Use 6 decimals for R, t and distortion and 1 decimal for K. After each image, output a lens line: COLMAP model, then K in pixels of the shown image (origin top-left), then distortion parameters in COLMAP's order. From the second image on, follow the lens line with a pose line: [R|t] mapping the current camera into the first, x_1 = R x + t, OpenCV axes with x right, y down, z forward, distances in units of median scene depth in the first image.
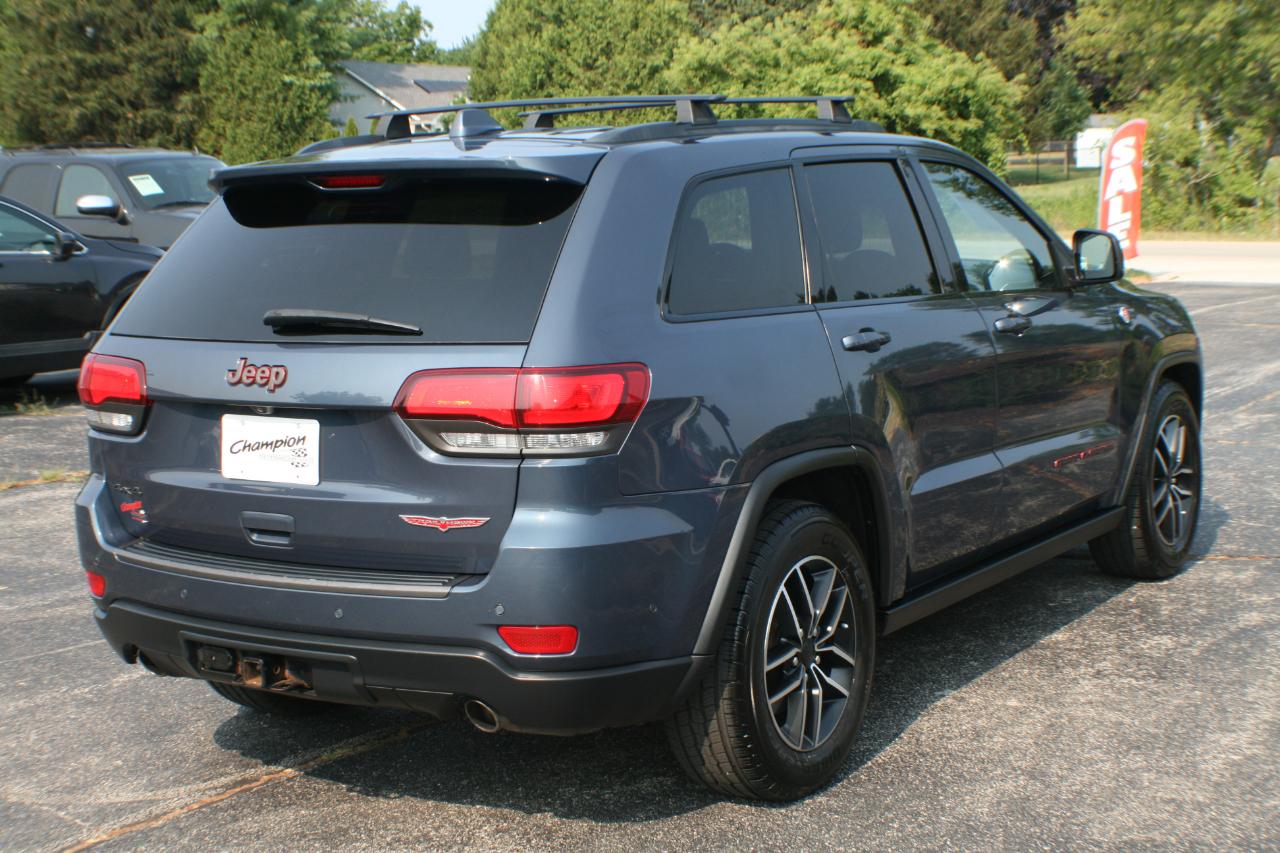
lens RADIAL K [[2026.2, 0, 642.4], [0, 2026.2, 489.7], [0, 0, 1]] dist [-0.141791, -0.115415]
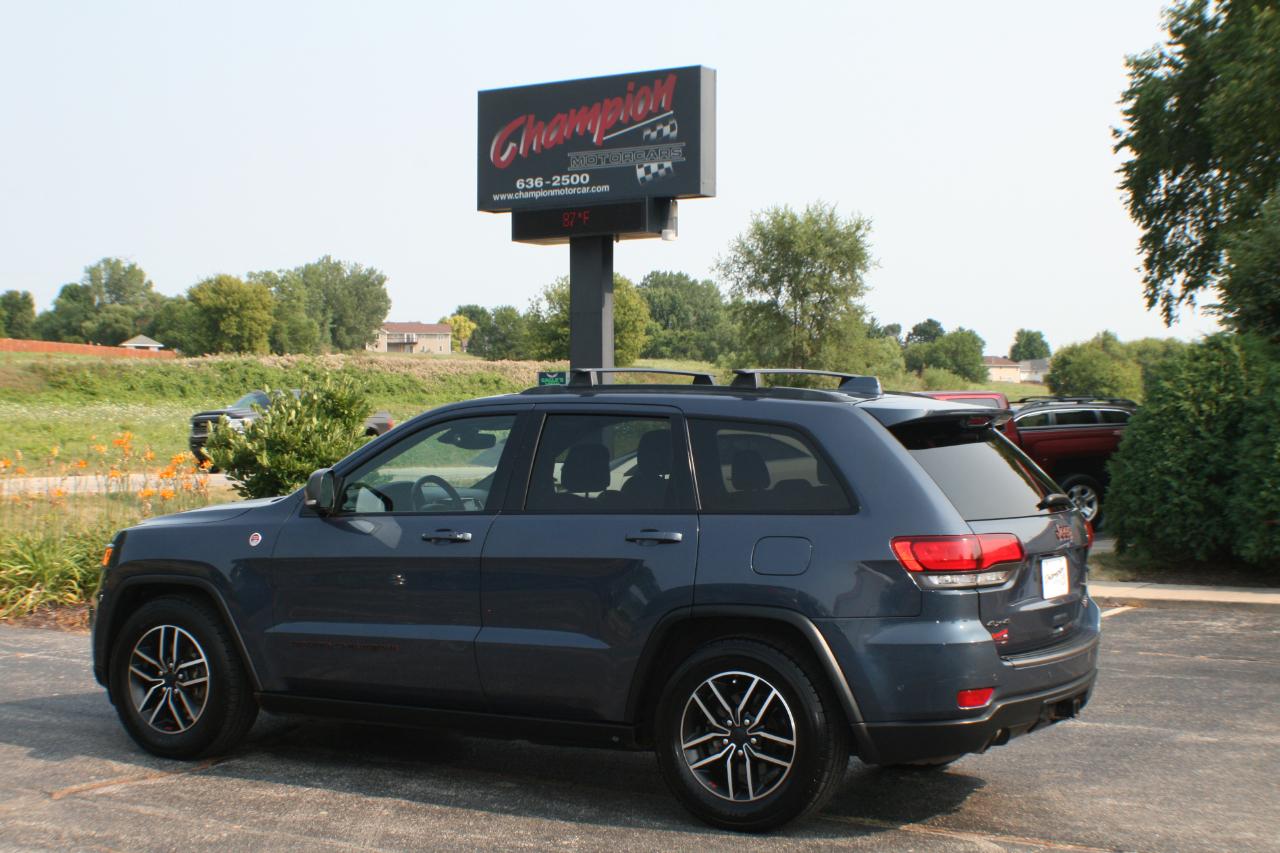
lens RADIAL K [[2026.2, 0, 642.4], [0, 2026.2, 489.7], [0, 0, 1]] dist [-0.141791, -0.115415]
pose [[-0.051948, -0.012714, 0.998569, -1.872446], [0.153078, 0.988001, 0.020543, -0.182071], [-0.986848, 0.153926, -0.049378, 1.430486]]
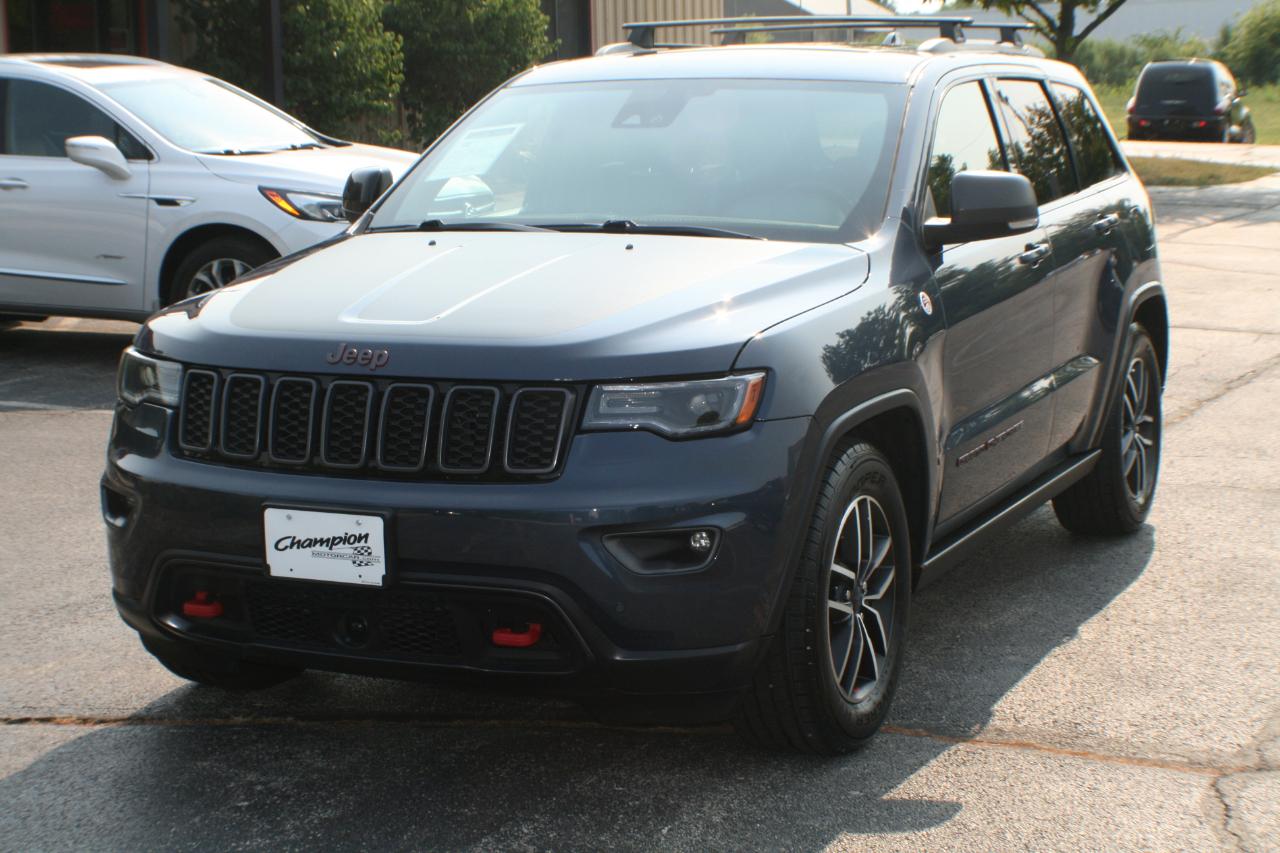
lens RADIAL K [[2361.7, 0, 644.7], [0, 2361.7, 492.7], [0, 0, 1]] dist [-0.135440, 0.025597]
pose [[-0.988295, 0.064186, -0.138392, 0.367235], [0.015050, 0.943776, 0.330243, -0.478782], [0.151808, 0.324294, -0.933696, 2.902304]]
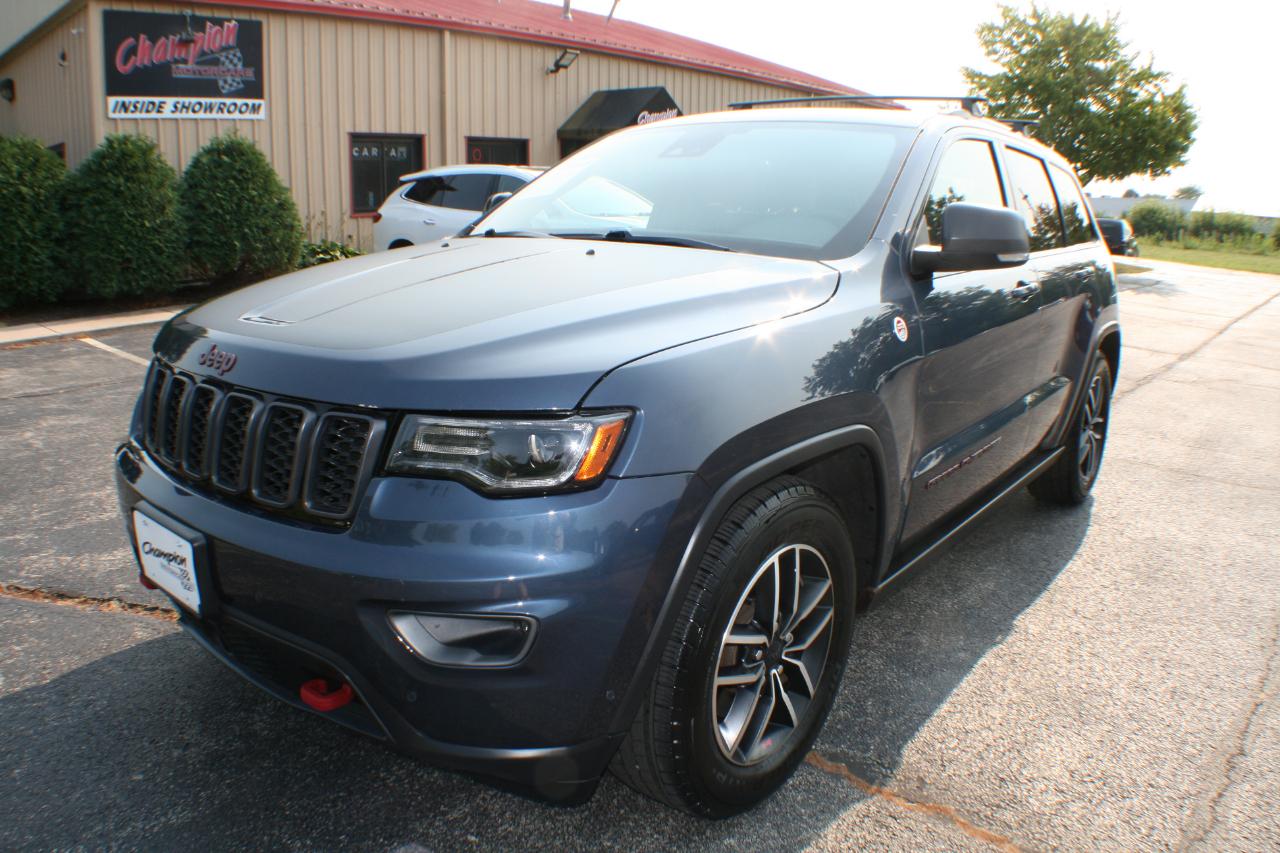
lens RADIAL K [[914.0, 0, 641.6], [0, 914.0, 457.3], [0, 0, 1]] dist [-0.223887, 0.071218]
pose [[-0.993558, -0.021755, 0.111216, 0.114205], [0.026246, 0.910543, 0.412580, -0.285780], [-0.110243, 0.412841, -0.904106, 2.160580]]
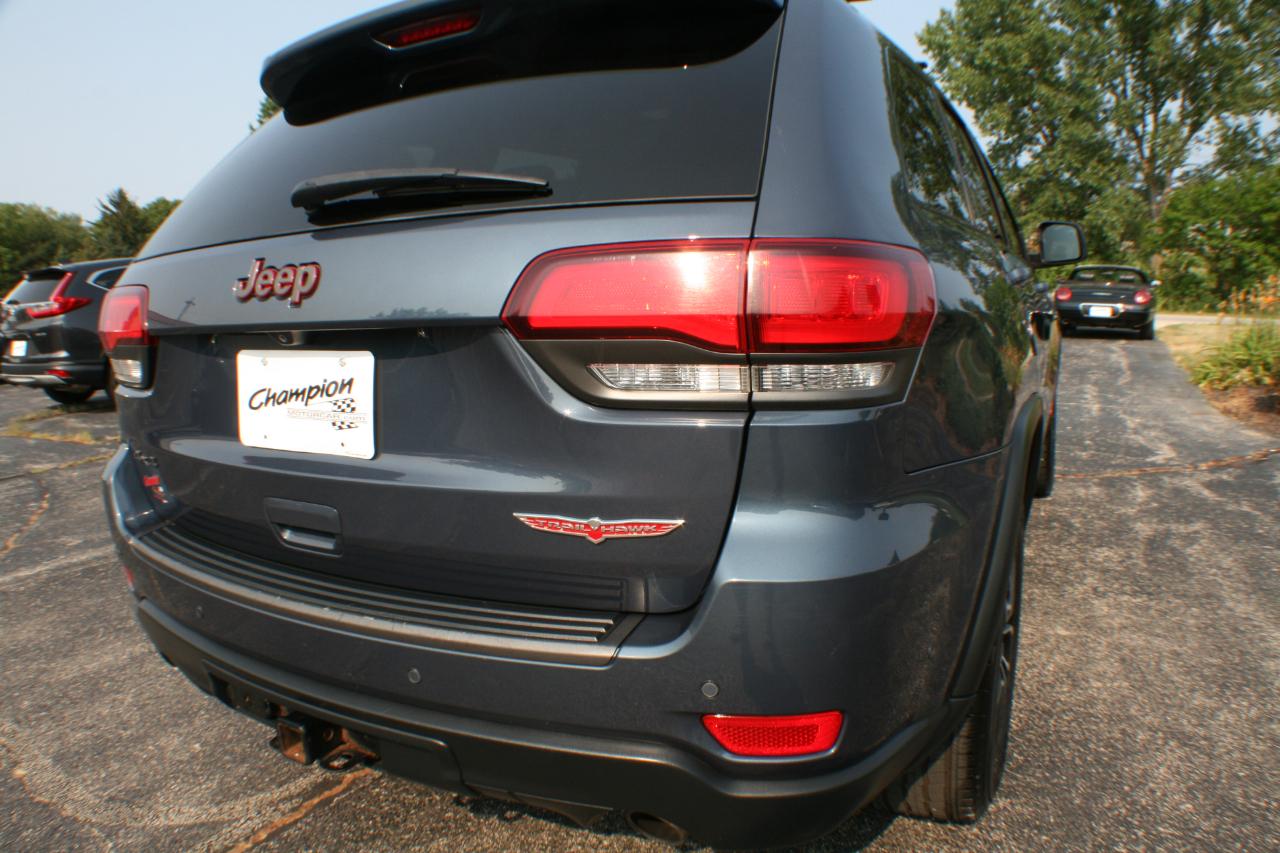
lens RADIAL K [[868.6, 0, 639.9], [0, 868.6, 448.9], [0, 0, 1]] dist [-0.228308, 0.068626]
pose [[0.996337, -0.014785, 0.084227, -0.102268], [0.012266, 0.999464, 0.030347, -0.011958], [-0.084631, -0.029203, 0.995984, 0.736752]]
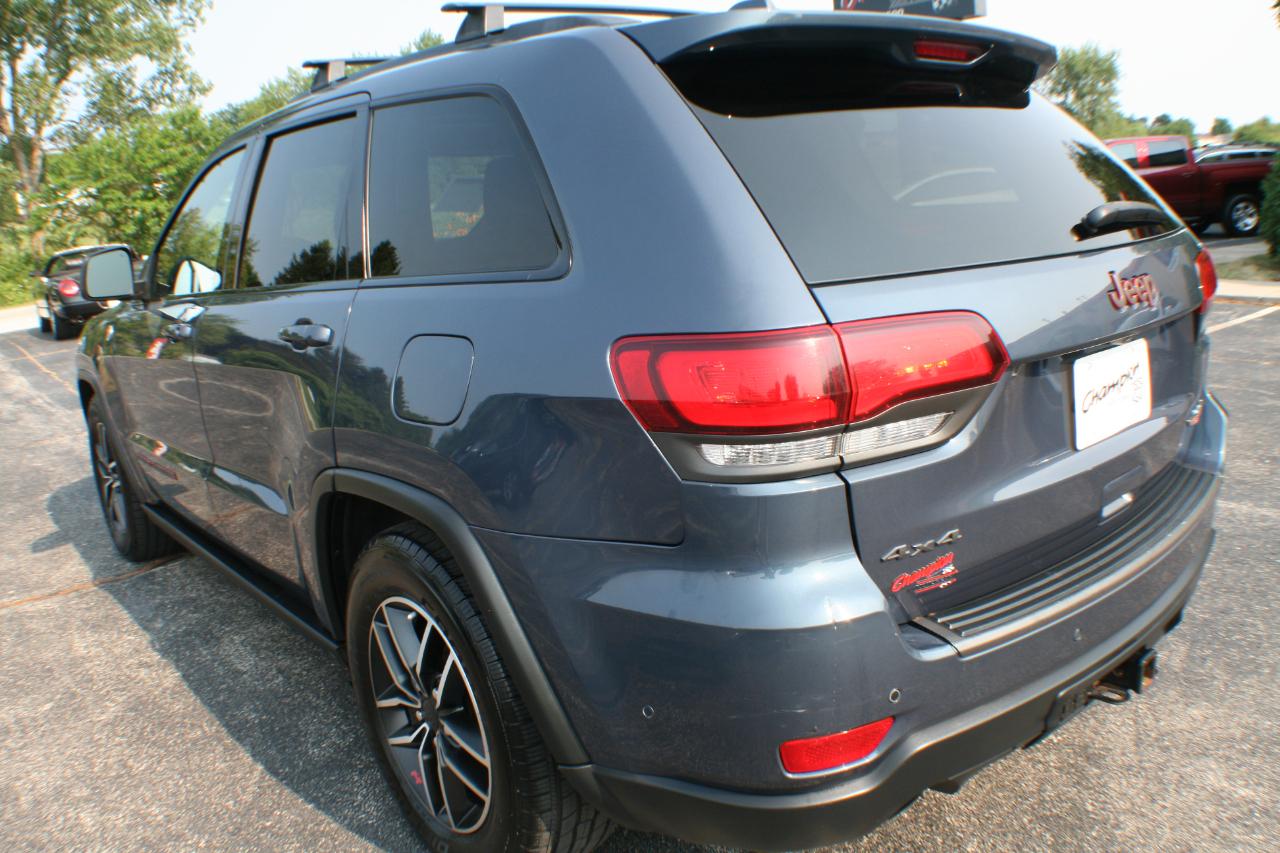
lens RADIAL K [[1031.4, 0, 641.1], [0, 1031.4, 455.4], [0, 0, 1]] dist [-0.212282, 0.067154]
pose [[0.290009, -0.235168, 0.927680, -0.588186], [0.218830, 0.959953, 0.174939, -0.100645], [-0.931670, 0.152270, 0.329857, 1.059685]]
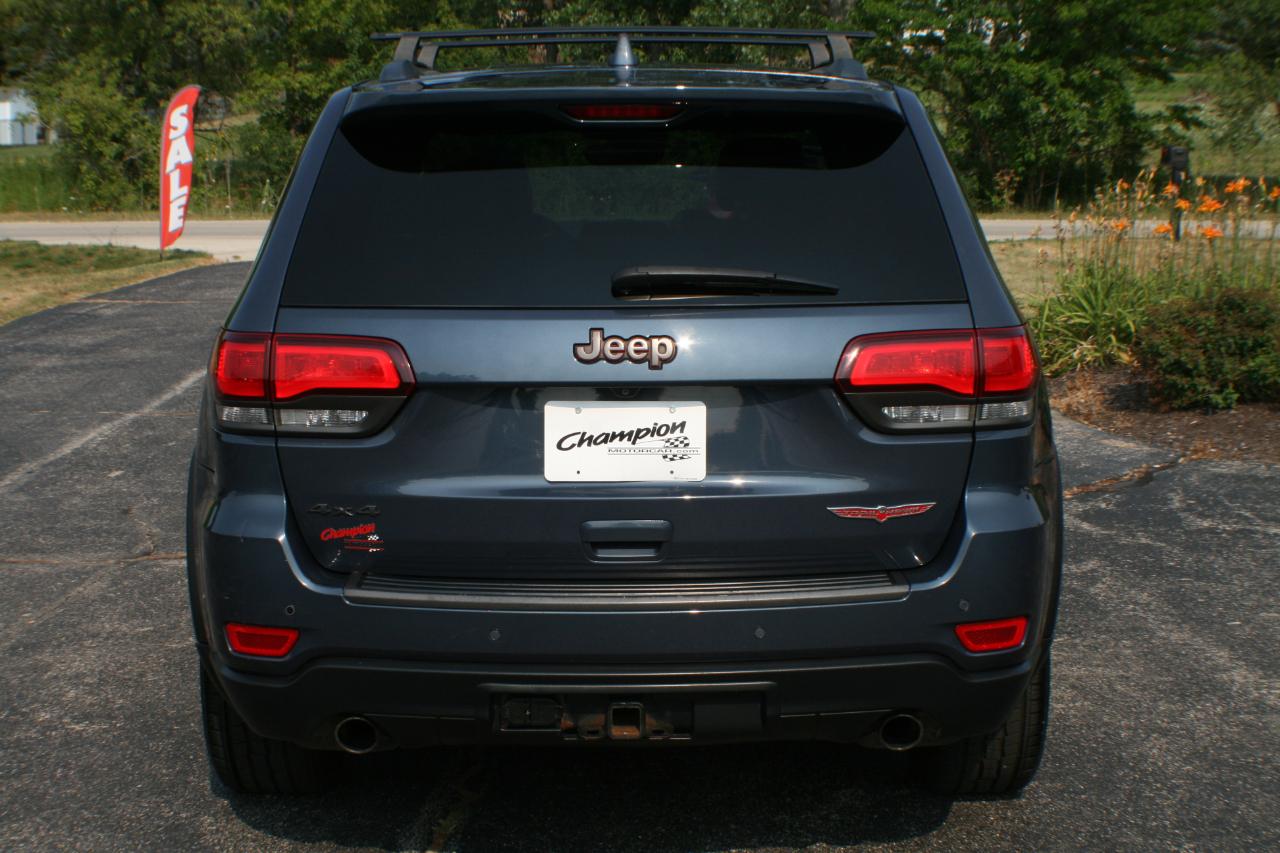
lens RADIAL K [[2149.6, 0, 639.5], [0, 2149.6, 494.4], [0, 0, 1]] dist [-0.161366, 0.116355]
pose [[0.835939, -0.068566, 0.544523, -0.655721], [0.067522, 0.997476, 0.021942, -0.017545], [-0.544653, 0.018425, 0.838459, 0.283050]]
